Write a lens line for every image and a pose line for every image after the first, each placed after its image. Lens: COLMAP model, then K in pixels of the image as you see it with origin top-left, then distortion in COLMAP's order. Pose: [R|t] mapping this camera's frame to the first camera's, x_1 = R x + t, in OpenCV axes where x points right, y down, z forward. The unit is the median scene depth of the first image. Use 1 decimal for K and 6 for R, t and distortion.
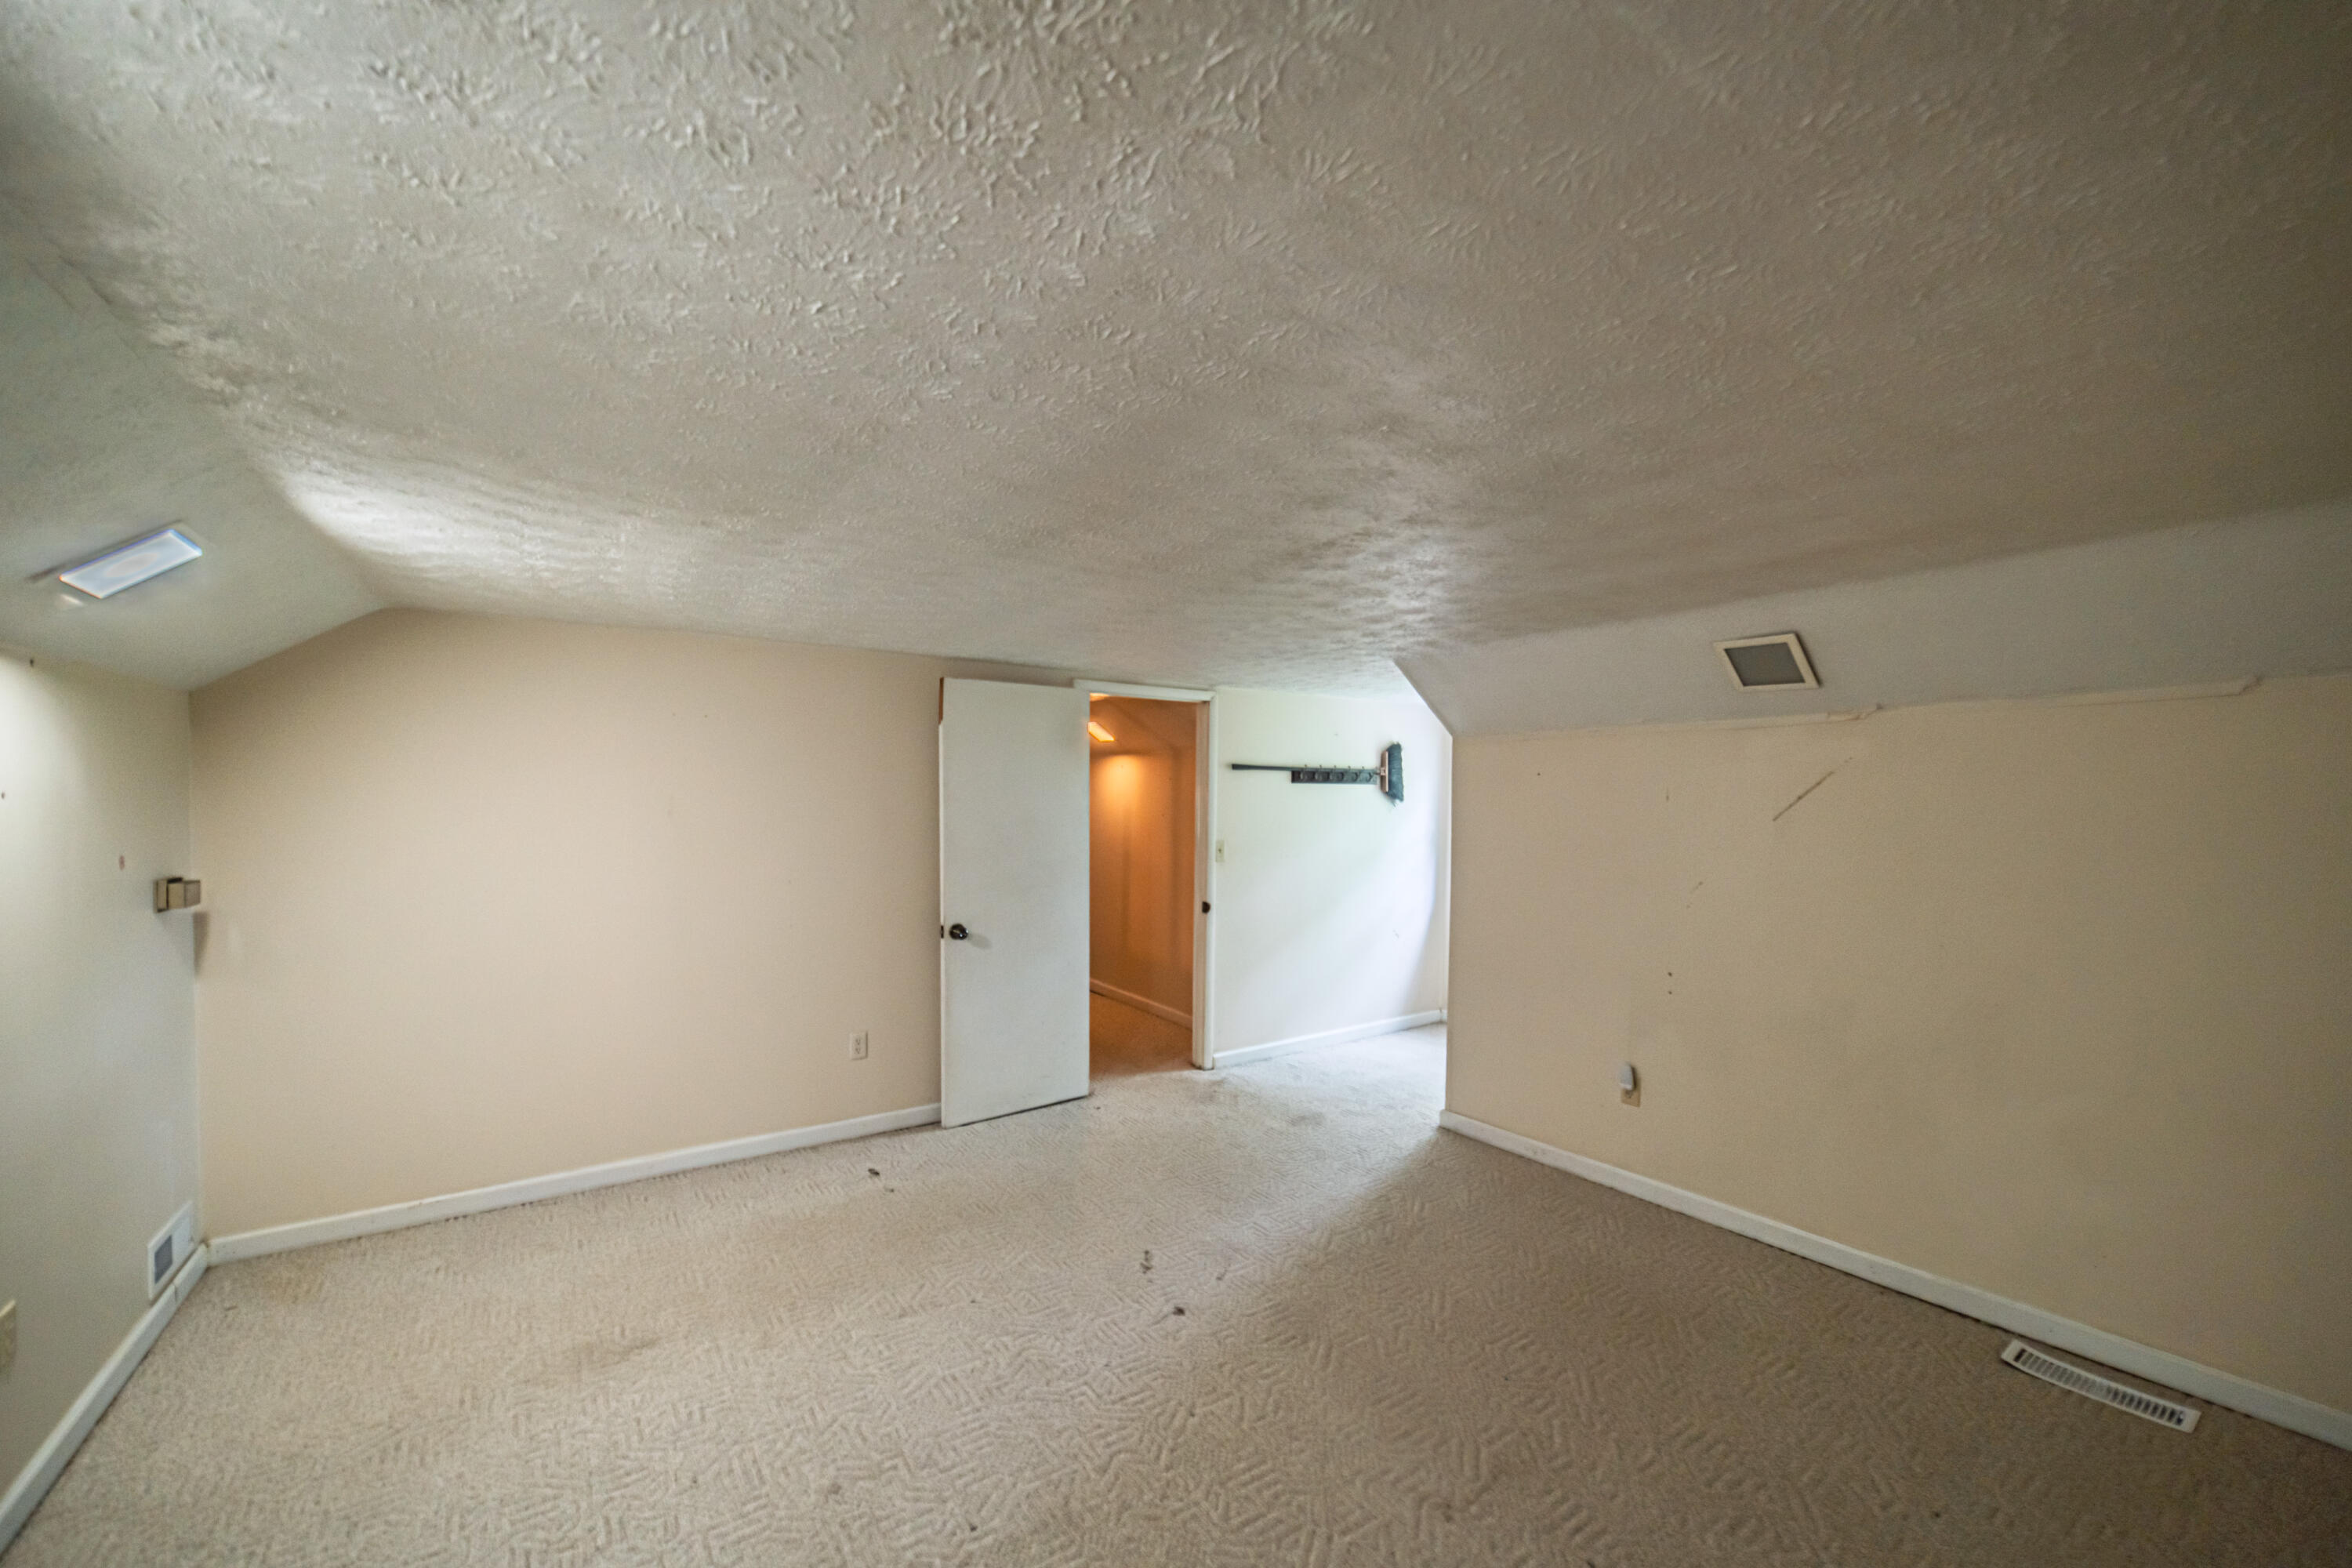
lens RADIAL K [[898.8, 0, 1166.7], [0, 898.8, 791.0], [0, 0, 1]] dist [-0.003209, 0.001720]
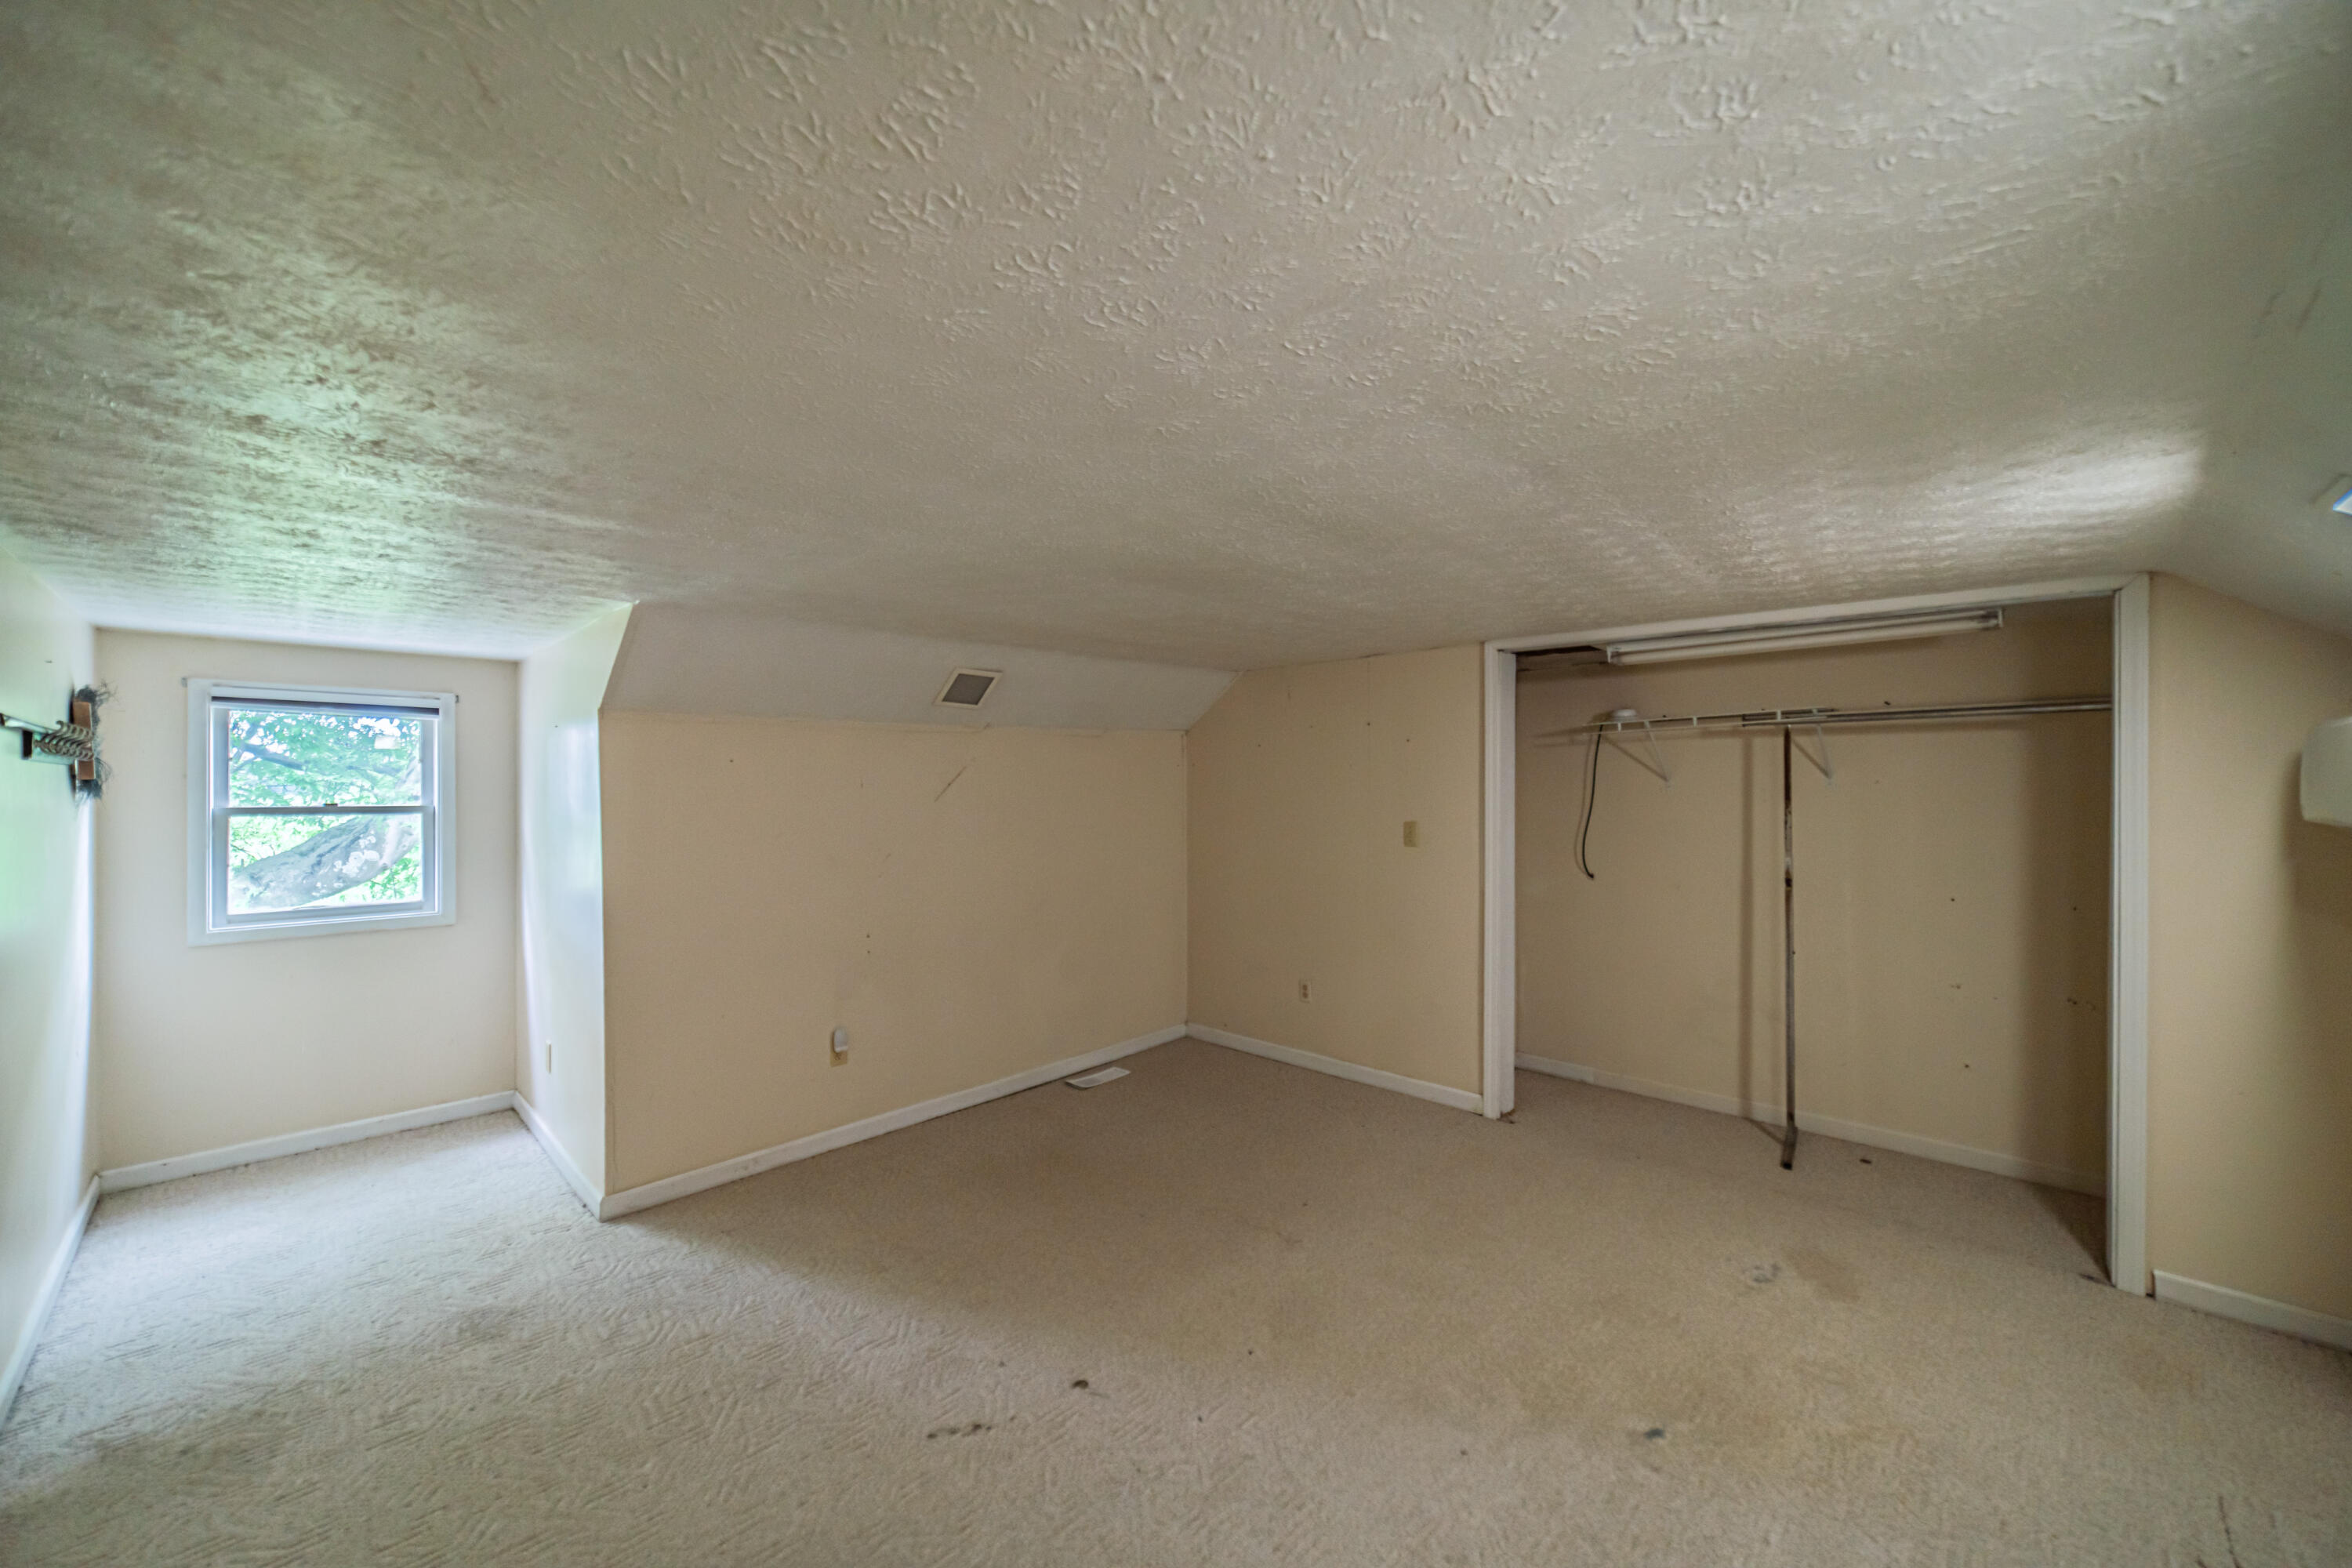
lens RADIAL K [[898.8, 0, 1166.5], [0, 898.8, 785.0], [0, 0, 1]] dist [-0.003209, 0.001720]
pose [[-0.189088, -0.001791, 0.981958, -0.542391], [-0.003245, 0.999994, 0.001199, 0.002926], [-0.981955, -0.002960, -0.189093, 0.695817]]
